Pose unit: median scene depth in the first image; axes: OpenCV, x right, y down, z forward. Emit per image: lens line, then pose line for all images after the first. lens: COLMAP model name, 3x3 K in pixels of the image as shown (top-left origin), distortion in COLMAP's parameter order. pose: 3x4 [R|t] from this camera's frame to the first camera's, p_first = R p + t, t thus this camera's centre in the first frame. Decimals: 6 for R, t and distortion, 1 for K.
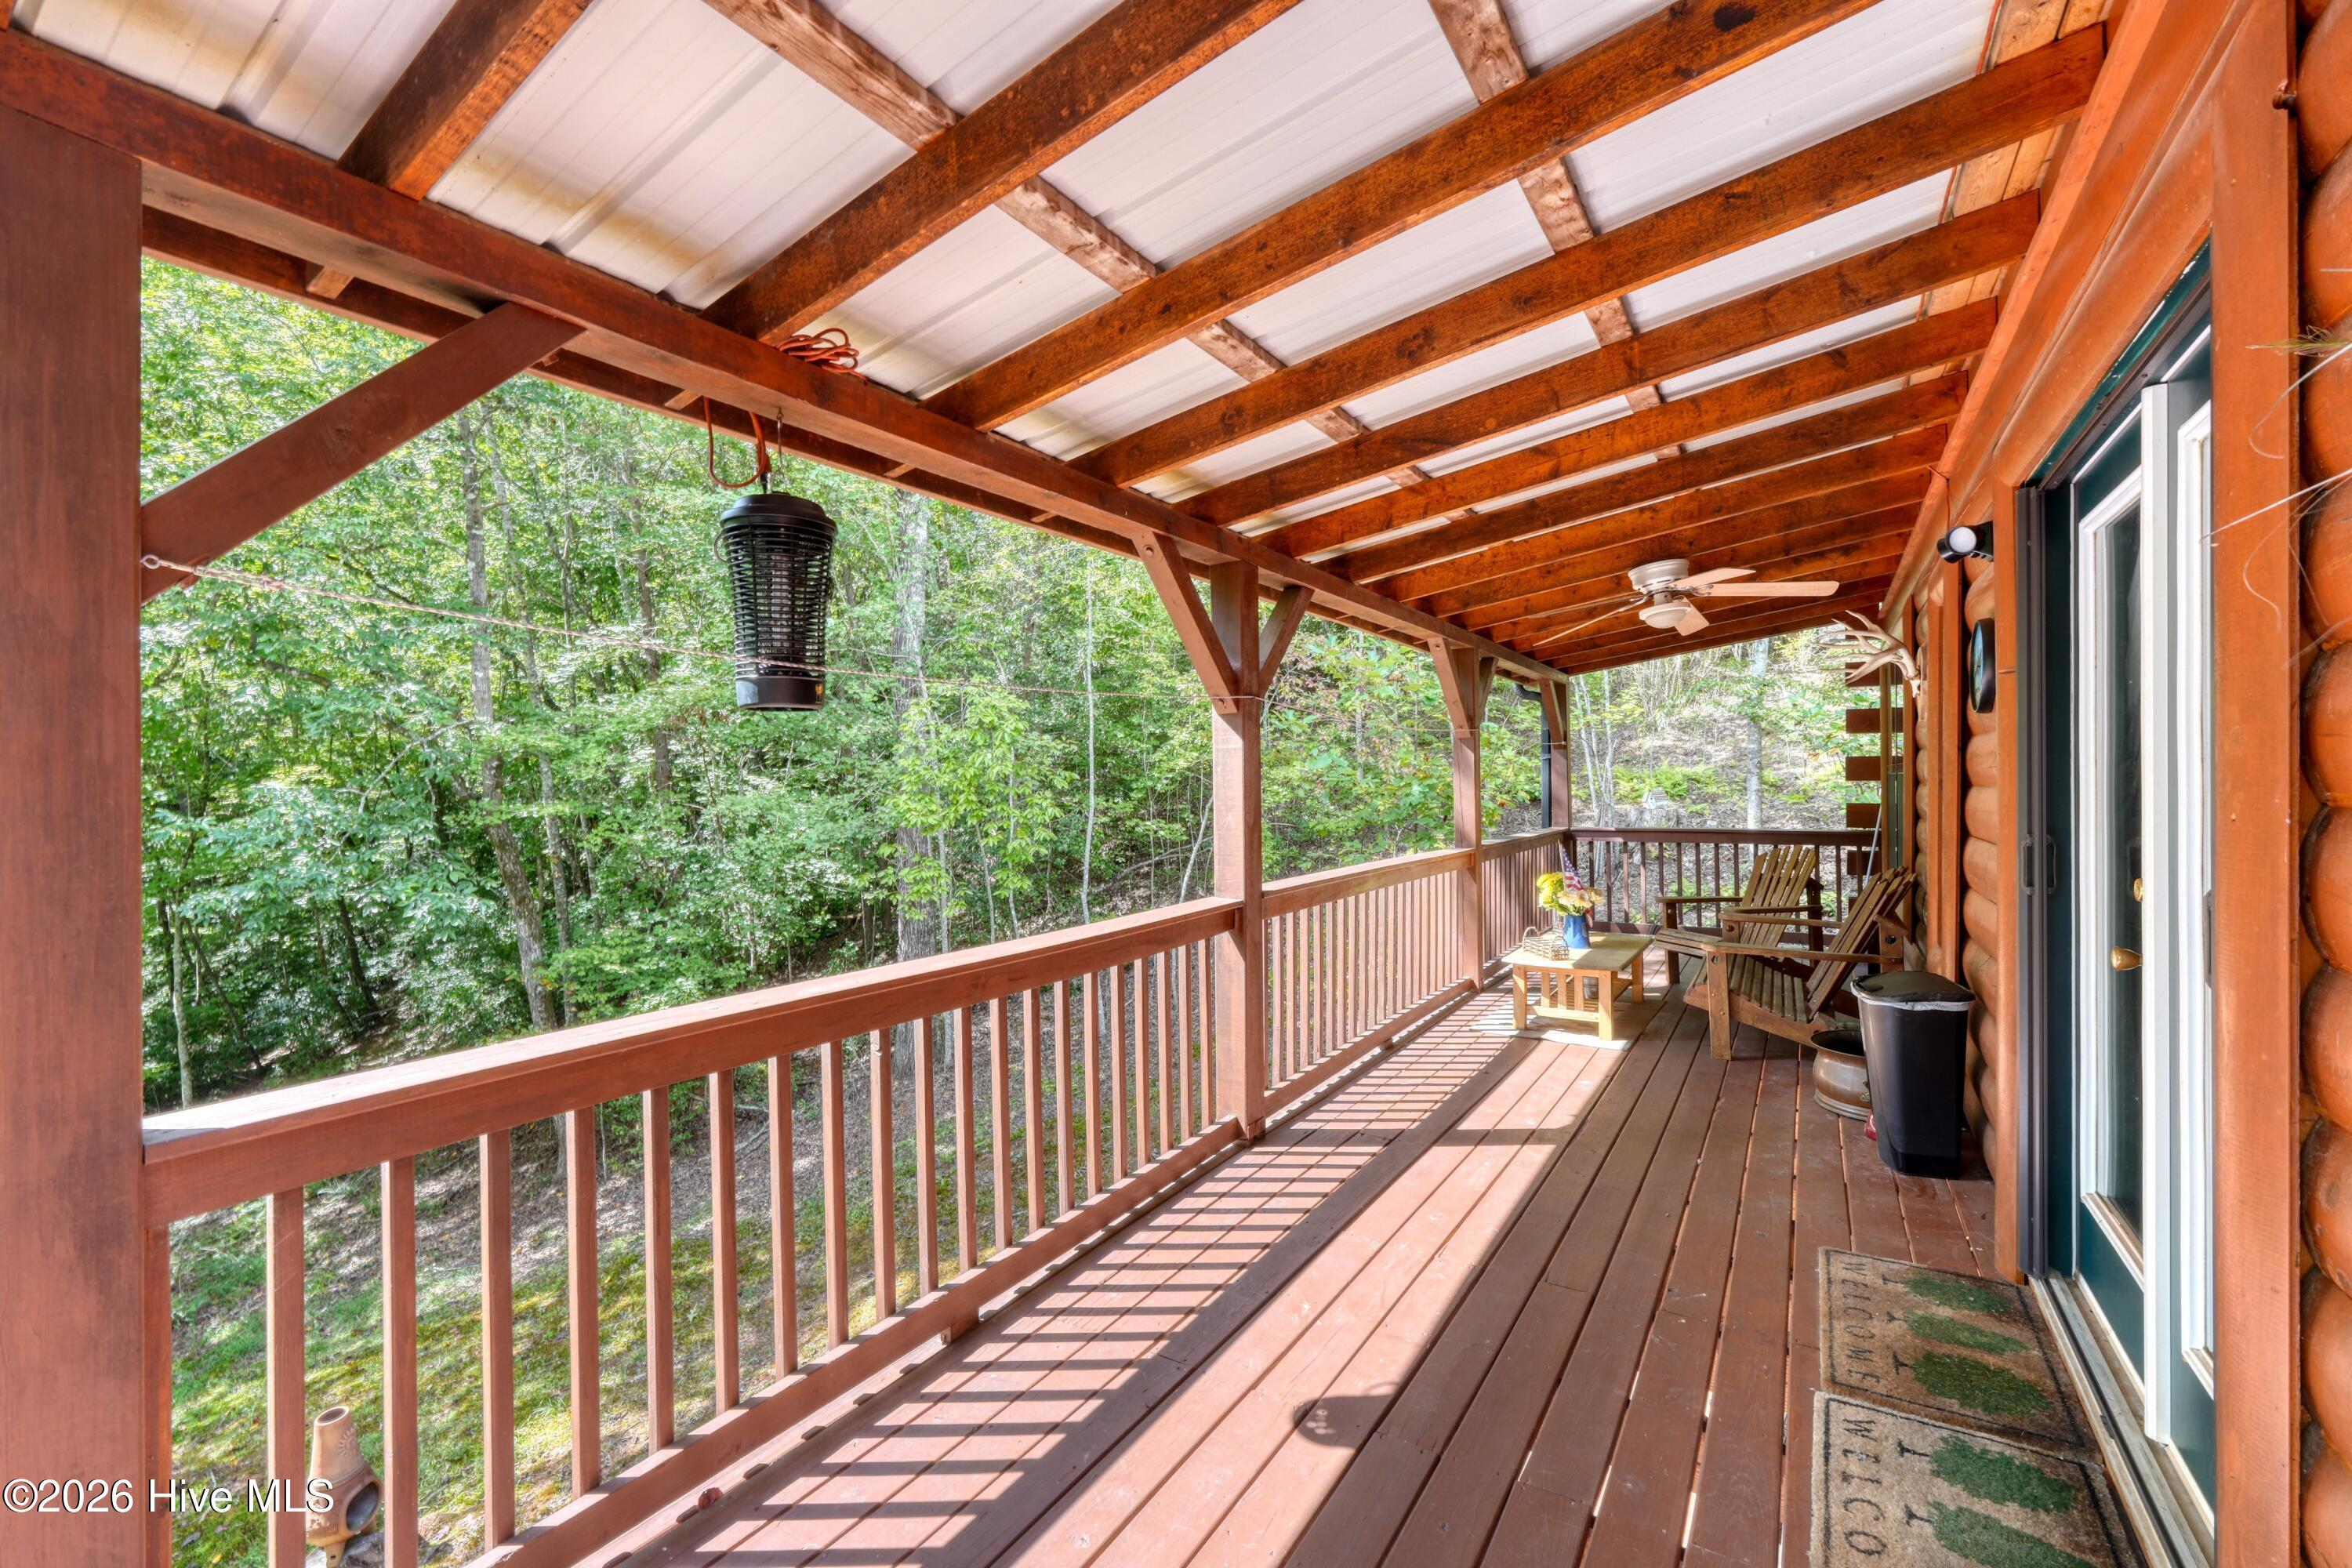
lens RADIAL K [[1008.4, 0, 1167.7], [0, 1008.4, 779.5], [0, 0, 1]] dist [0.000978, 0.000018]
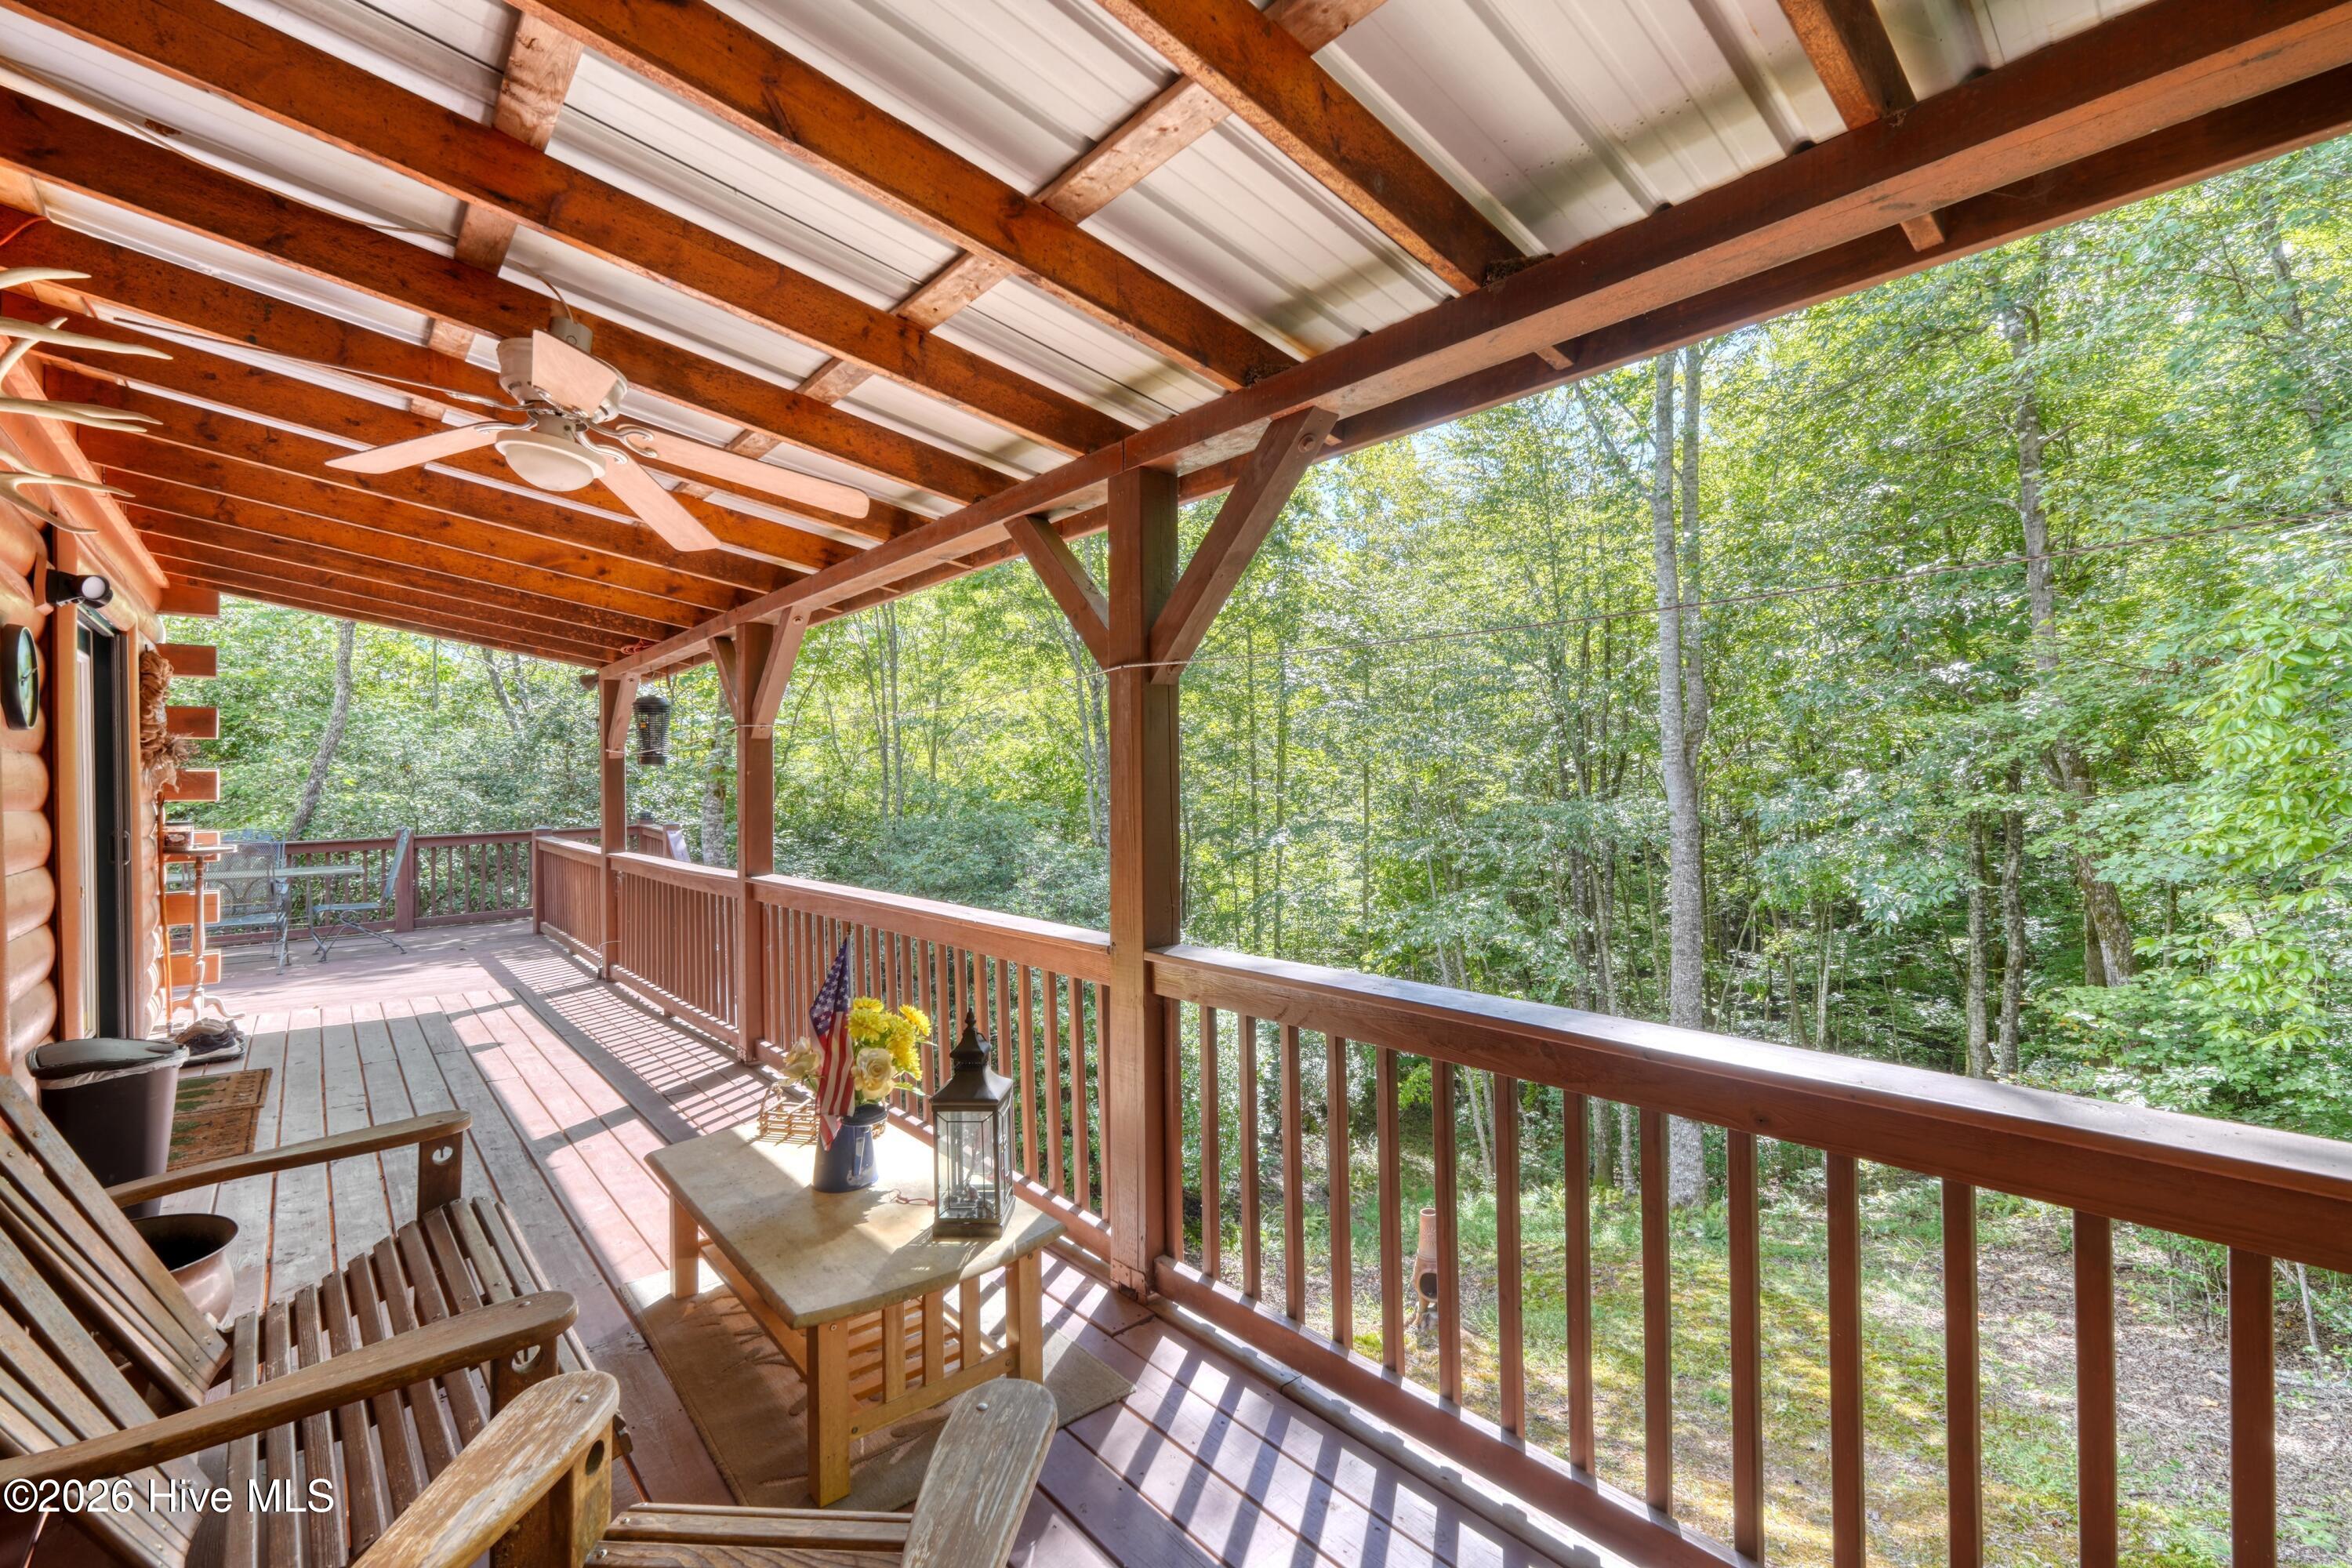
lens RADIAL K [[1008.4, 0, 1168.7], [0, 1008.4, 789.1], [0, 0, 1]] dist [0.000978, 0.000018]
pose [[-0.288055, 0.009482, -0.957567, 1.022644], [0.017135, 0.999842, 0.004746, 0.005116], [0.957461, -0.015040, -0.288172, 1.661315]]
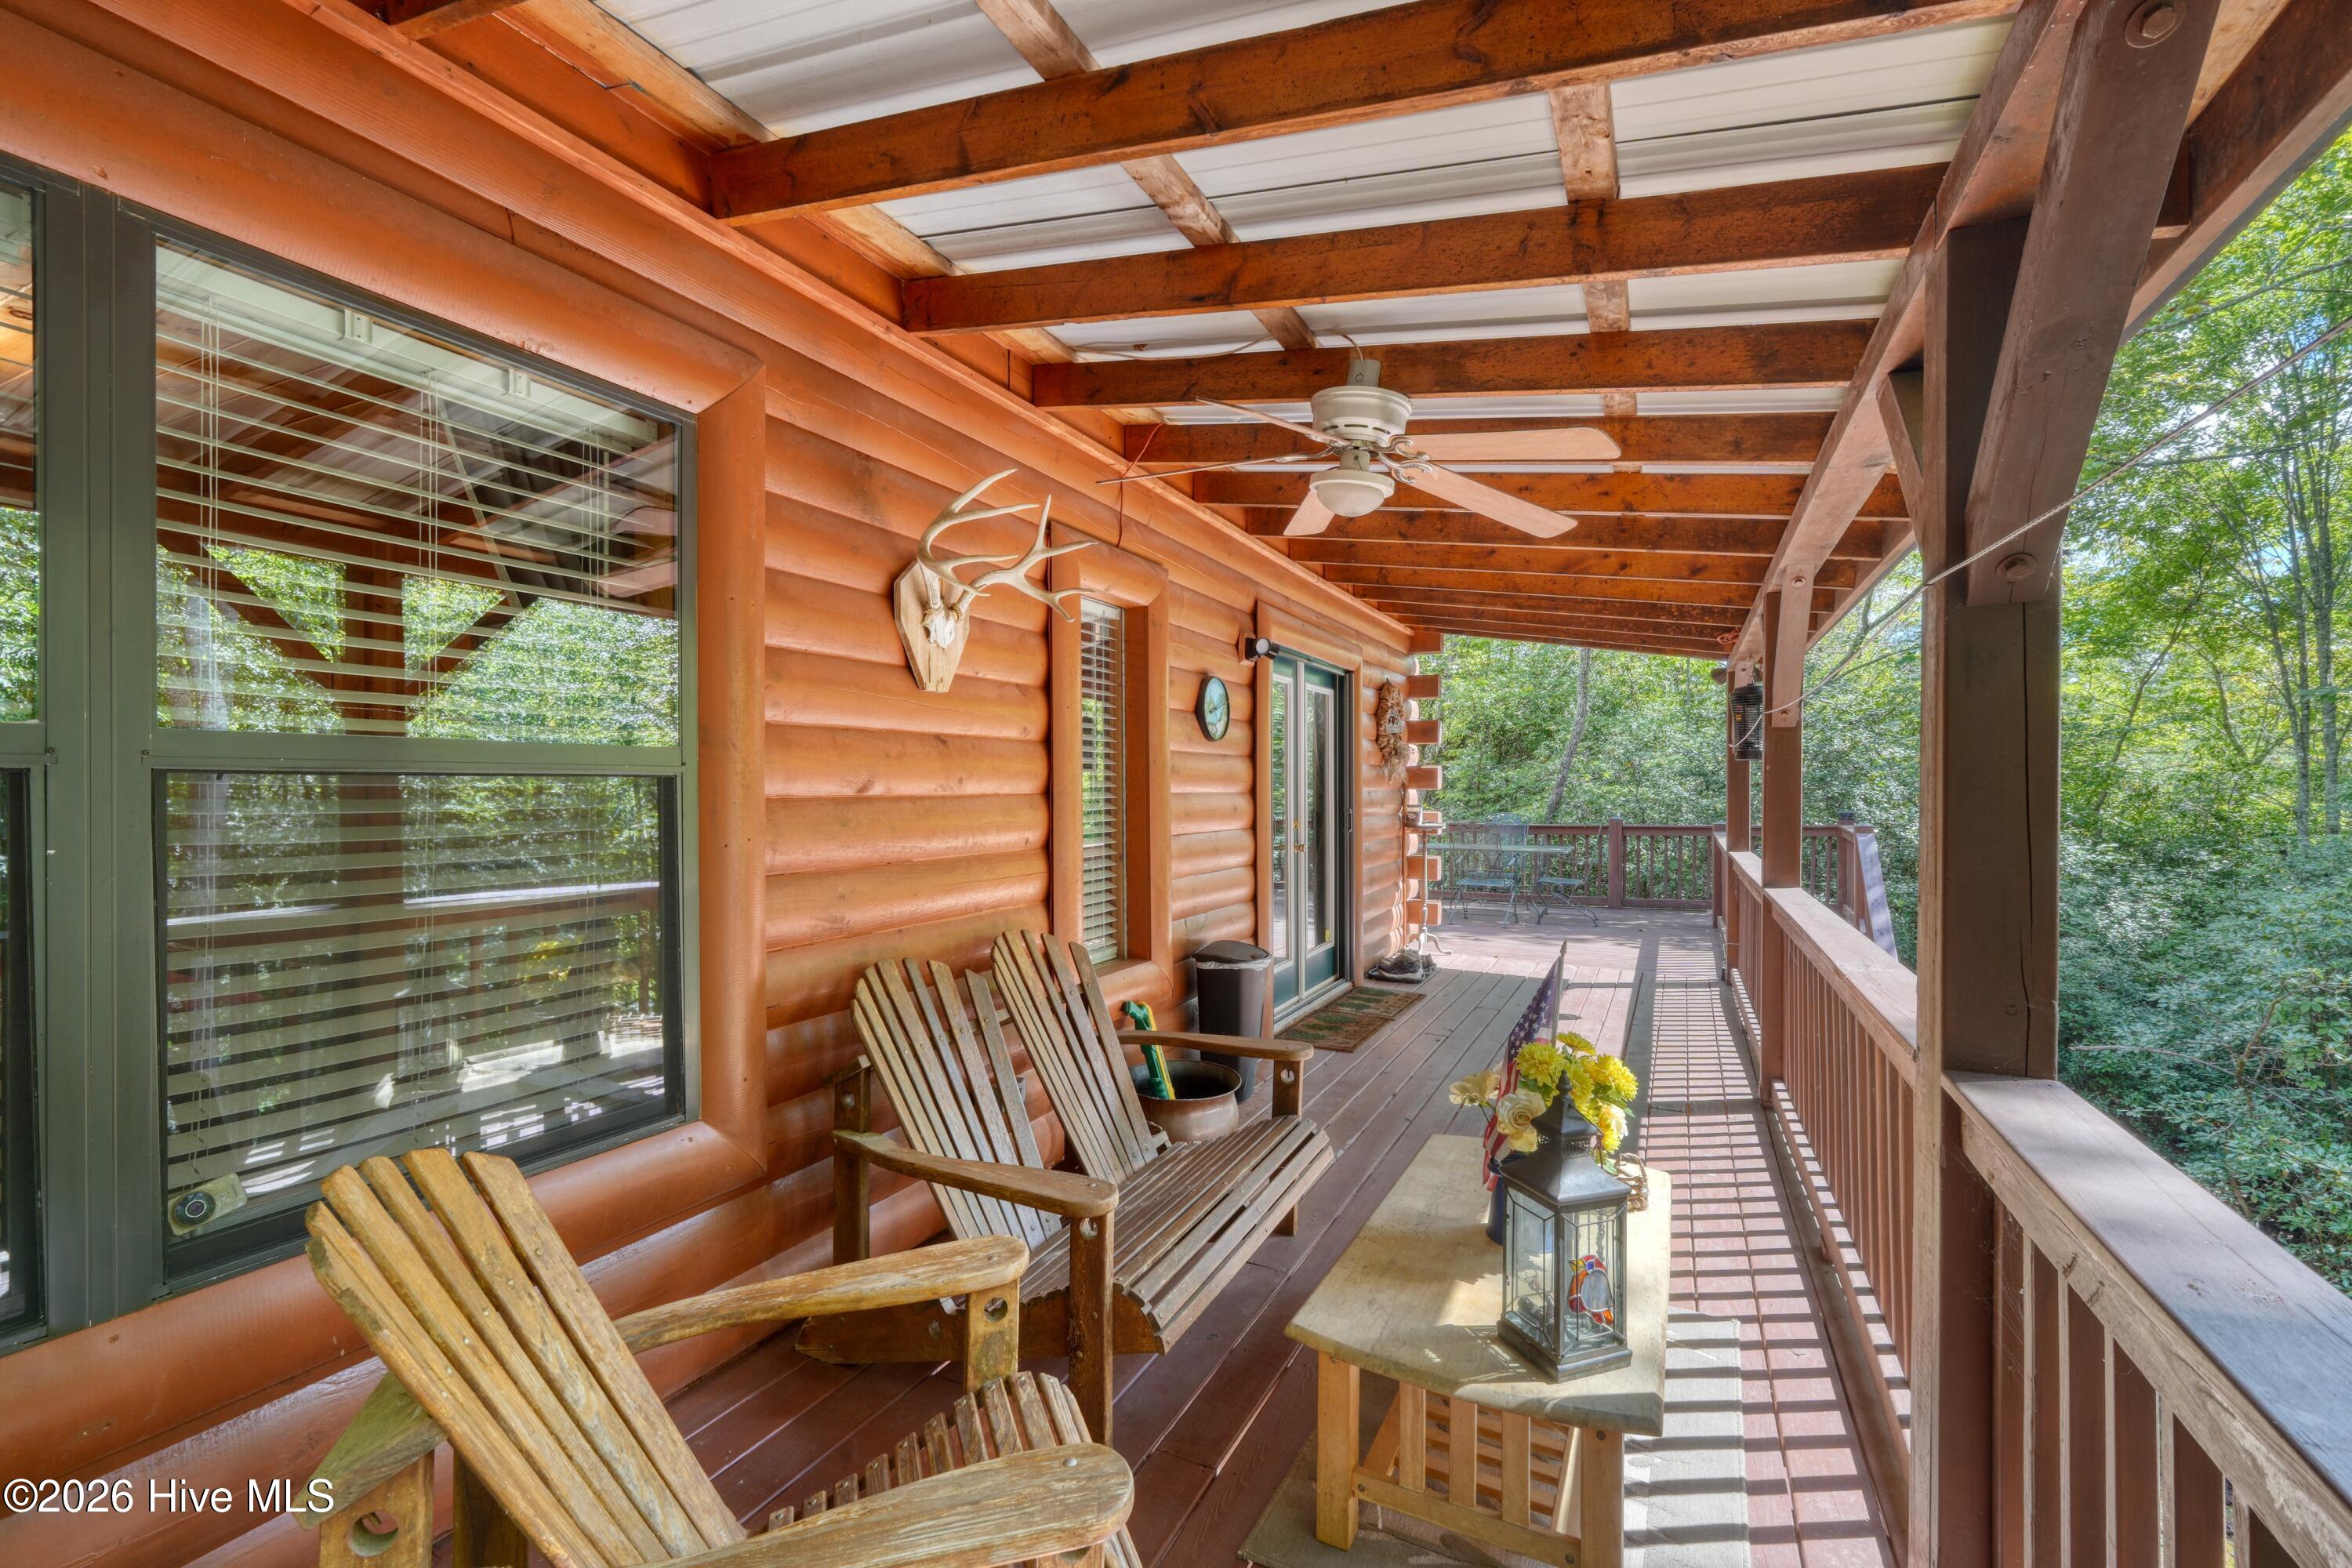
lens RADIAL K [[1008.4, 0, 1189.1], [0, 1008.4, 788.2], [0, 0, 1]] dist [0.000978, 0.000018]
pose [[-0.995573, -0.001326, -0.093985, 0.727295], [-0.001030, 0.999994, -0.003196, 0.008344], [0.093989, -0.003085, -0.995568, 1.802289]]
